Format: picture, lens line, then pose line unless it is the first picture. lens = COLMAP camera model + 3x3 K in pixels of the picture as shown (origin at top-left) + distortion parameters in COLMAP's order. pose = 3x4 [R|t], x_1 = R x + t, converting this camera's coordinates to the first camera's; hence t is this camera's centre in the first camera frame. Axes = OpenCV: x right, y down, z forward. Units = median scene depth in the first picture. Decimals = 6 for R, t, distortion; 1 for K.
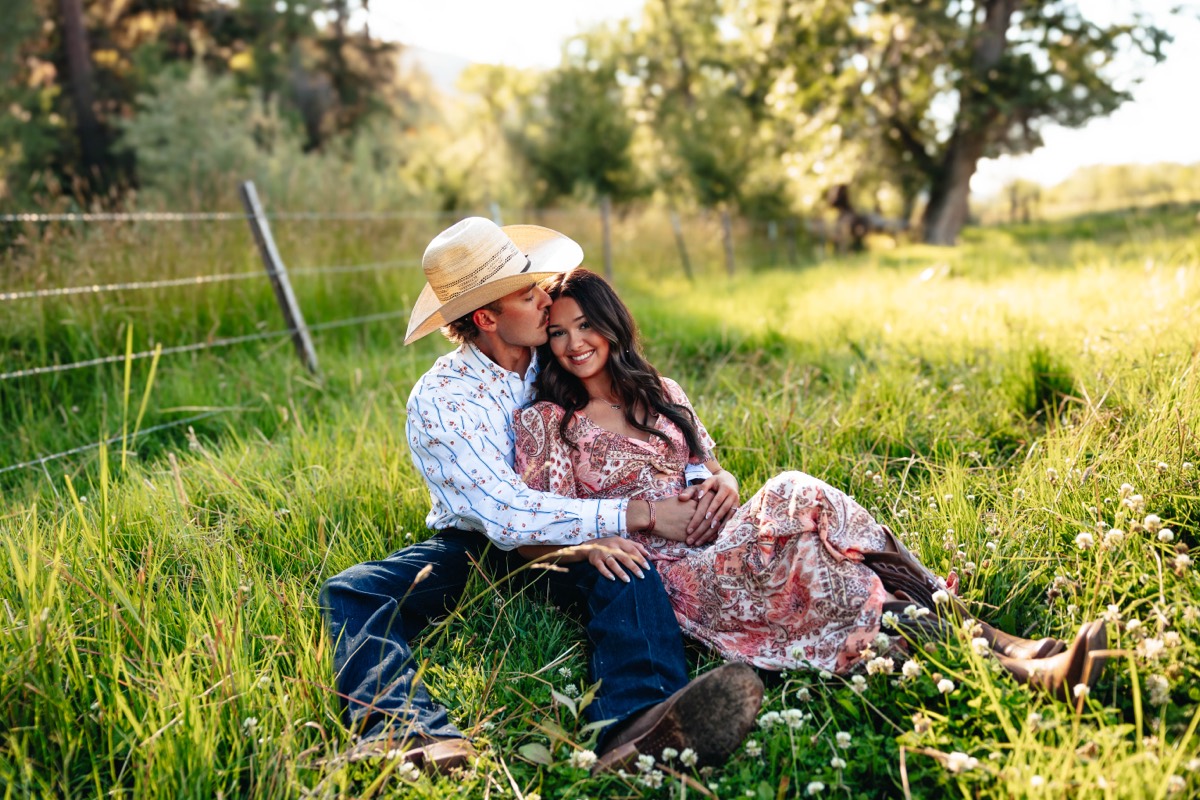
lens RADIAL K [[1116.2, 0, 588.3], [0, 1116.2, 406.2], [0, 0, 1]] dist [-0.012440, 0.000000]
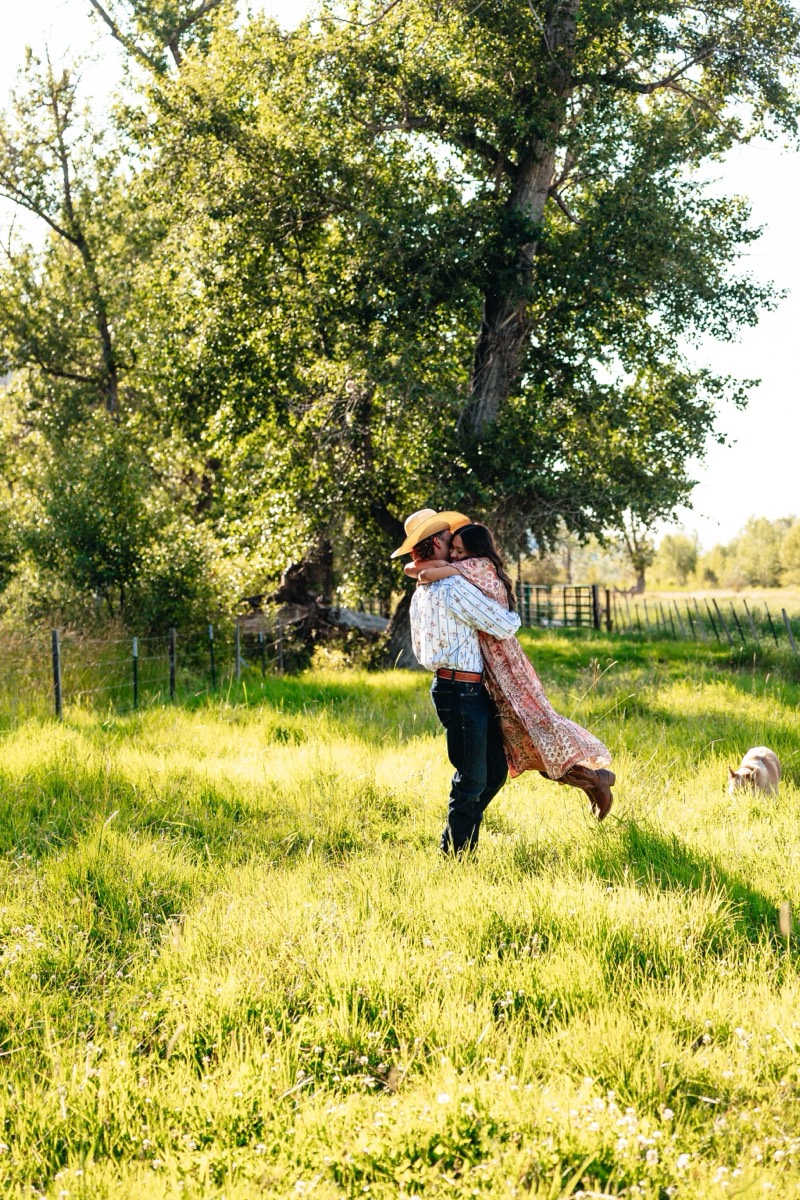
lens RADIAL K [[2045.7, 0, 404.9], [0, 2045.7, 600.2], [0, 0, 1]] dist [0.094069, 0.000000]
pose [[0.976521, 0.080697, 0.199736, 0.041425], [-0.052849, 0.988594, -0.141028, -0.000084], [-0.208838, 0.127161, 0.969648, -0.271714]]
